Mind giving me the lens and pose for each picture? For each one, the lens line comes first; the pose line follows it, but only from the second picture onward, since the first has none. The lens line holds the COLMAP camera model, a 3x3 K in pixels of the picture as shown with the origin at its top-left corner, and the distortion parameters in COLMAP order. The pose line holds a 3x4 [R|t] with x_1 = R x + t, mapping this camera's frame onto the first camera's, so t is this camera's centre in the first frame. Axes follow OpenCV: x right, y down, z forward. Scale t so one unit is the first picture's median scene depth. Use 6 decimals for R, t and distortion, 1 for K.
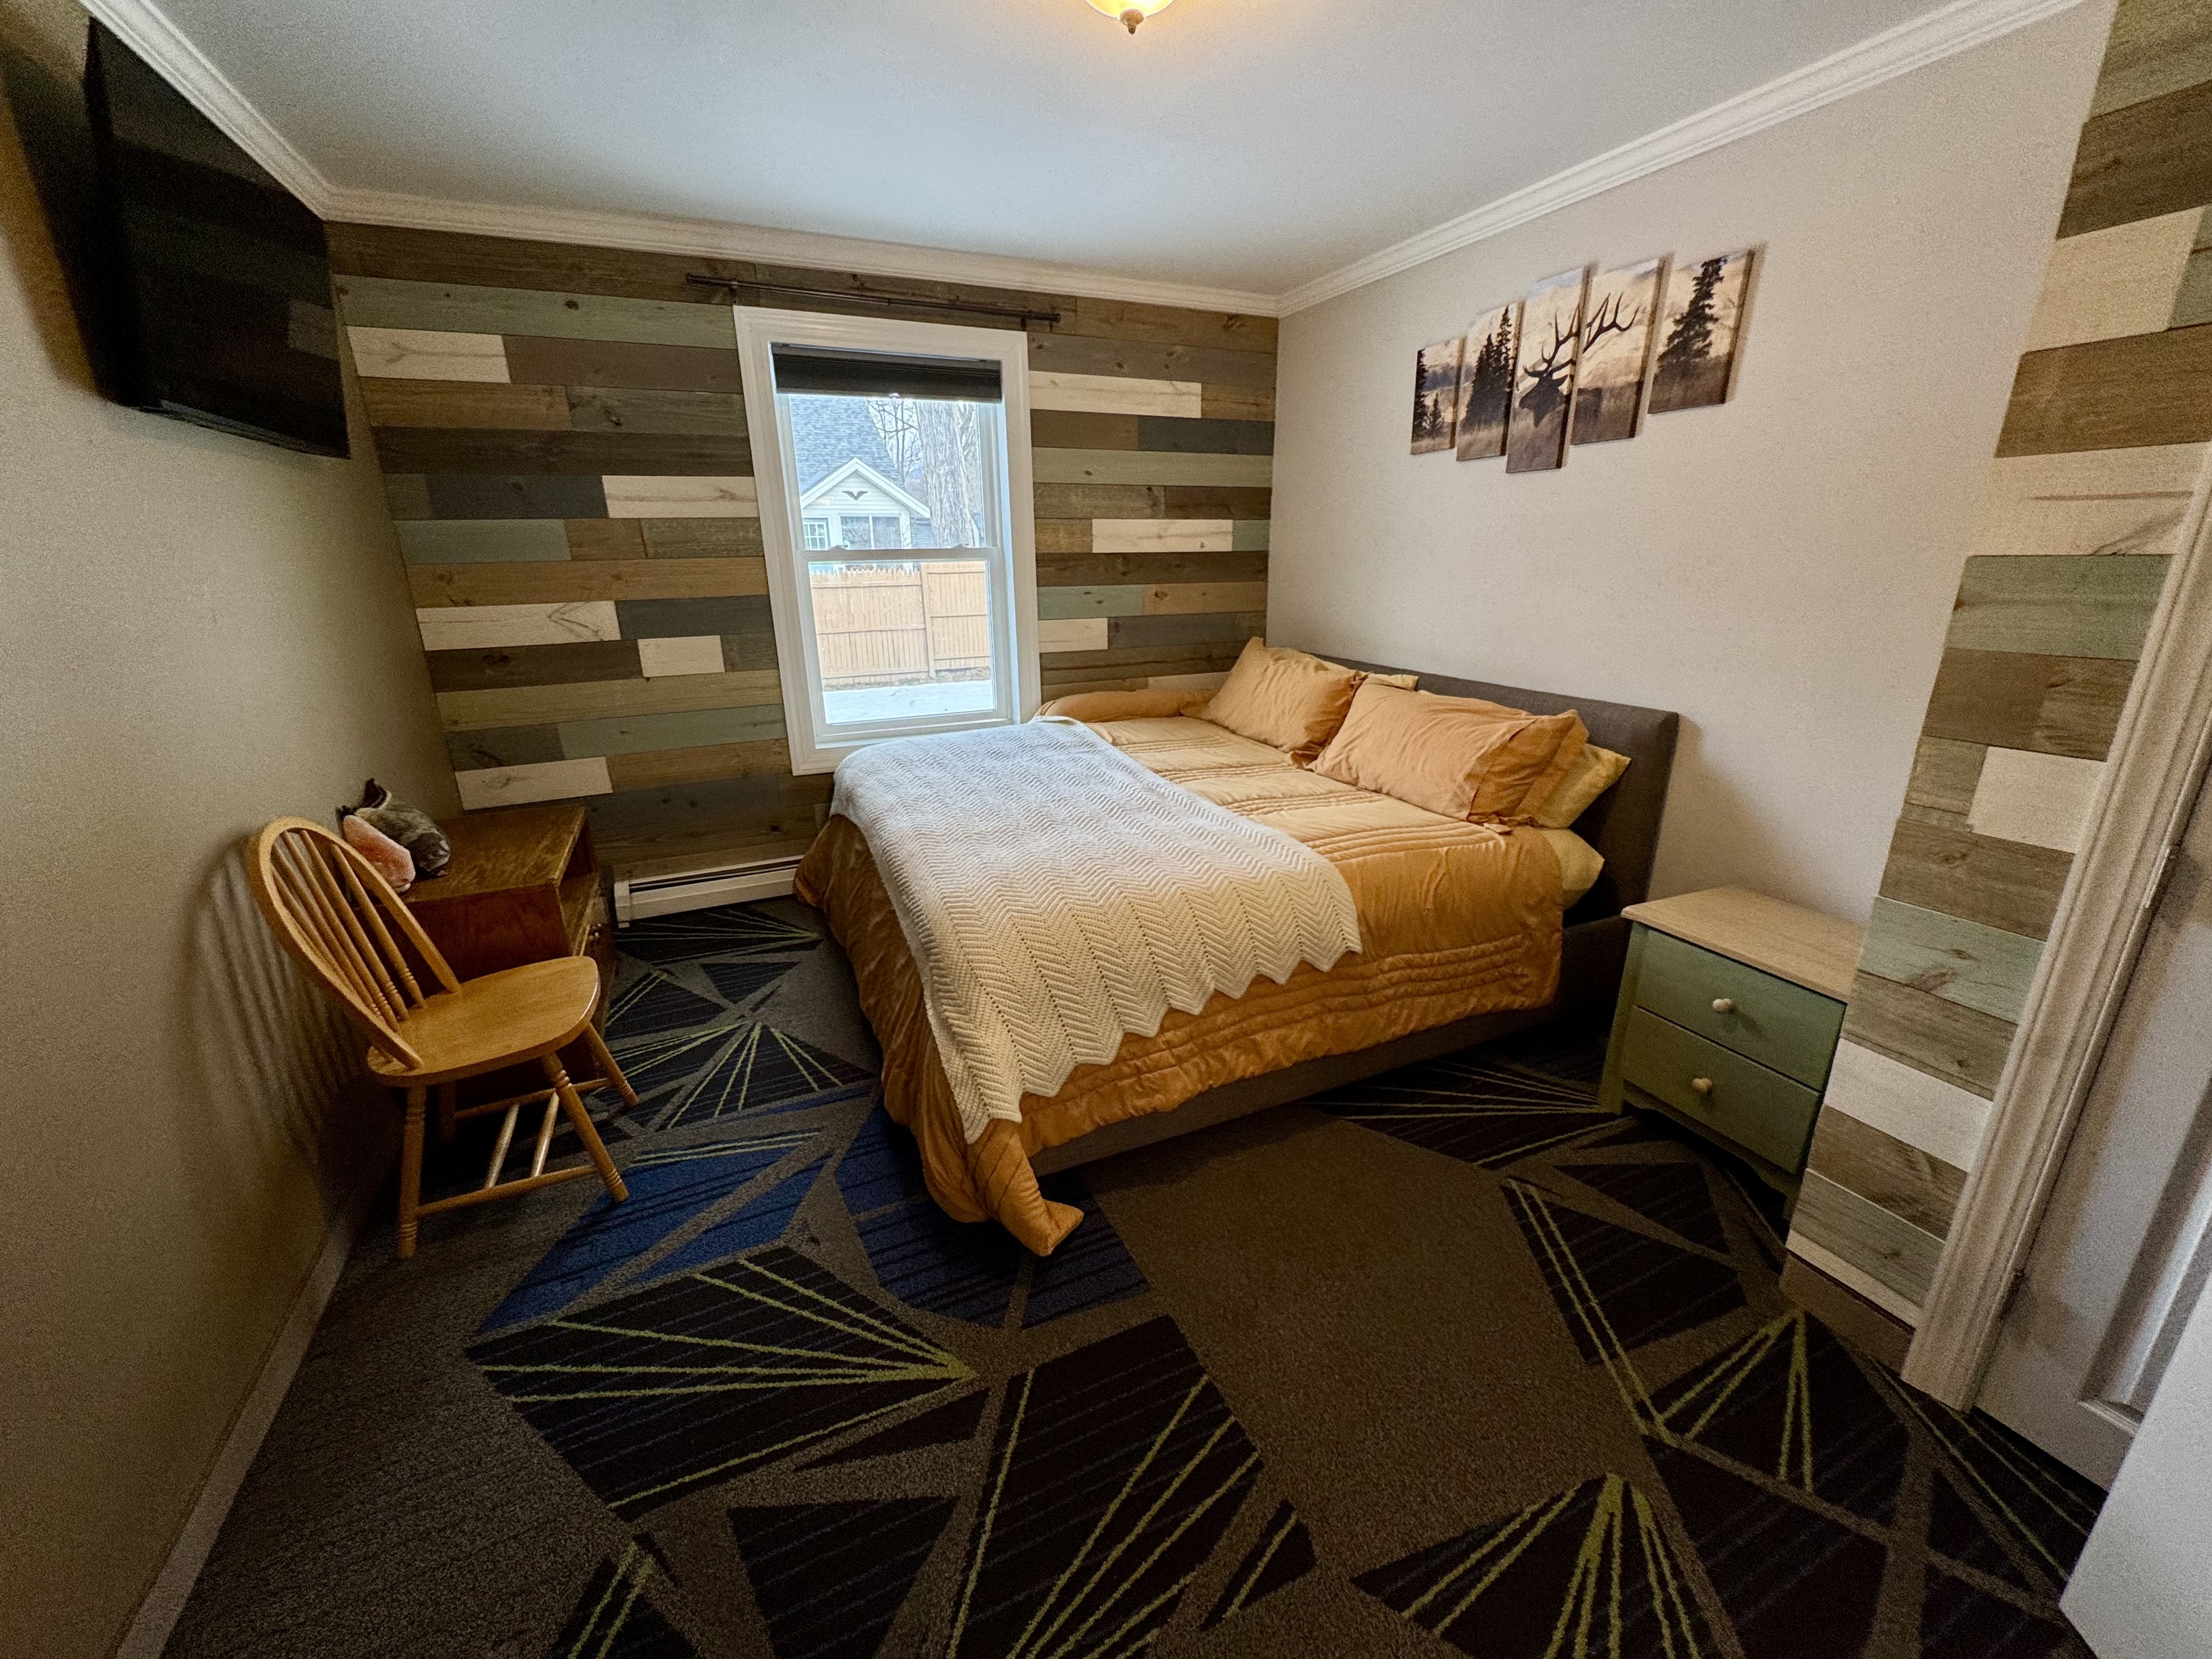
lens RADIAL K [[877.6, 0, 1105.0], [0, 877.6, 830.8], [0, 0, 1]] dist [-0.004036, 0.000733]
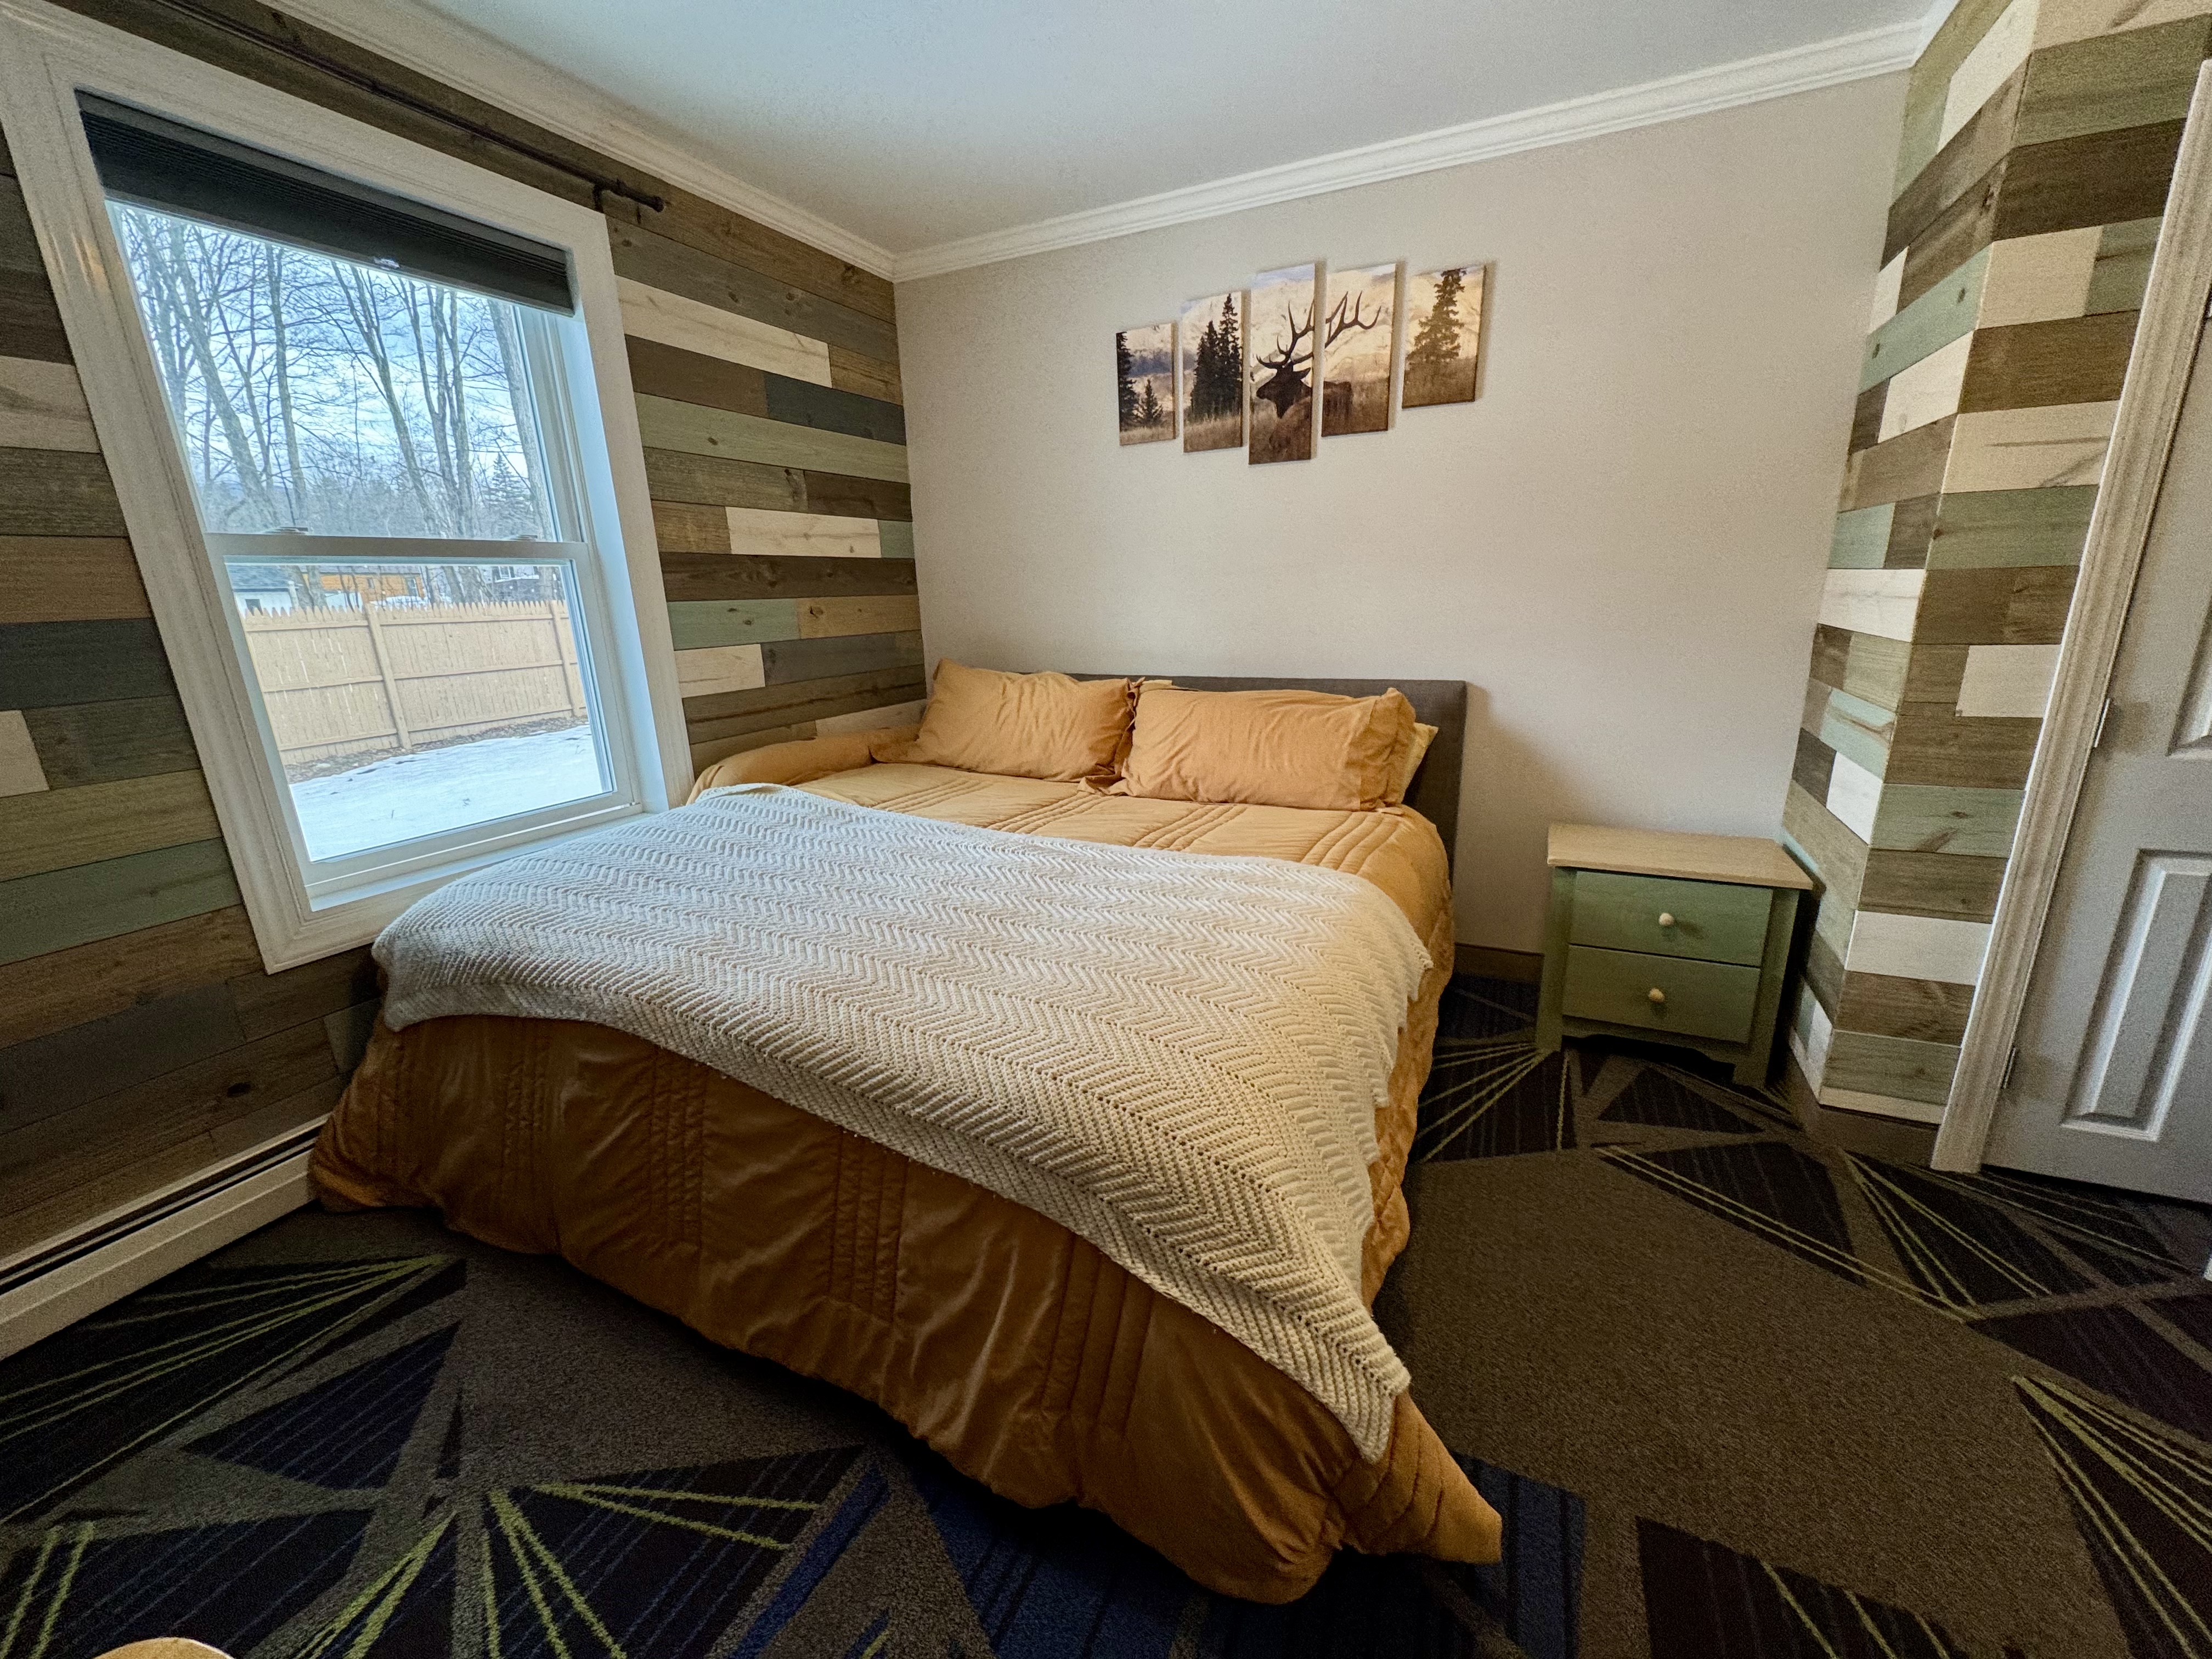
lens RADIAL K [[877.6, 0, 1109.3], [0, 877.6, 831.0], [0, 0, 1]] dist [-0.004036, 0.000733]
pose [[0.763125, -0.182771, 0.619867, -0.352103], [0.216404, 0.976070, 0.021382, -0.061249], [-0.608941, 0.117824, 0.784416, 0.374786]]
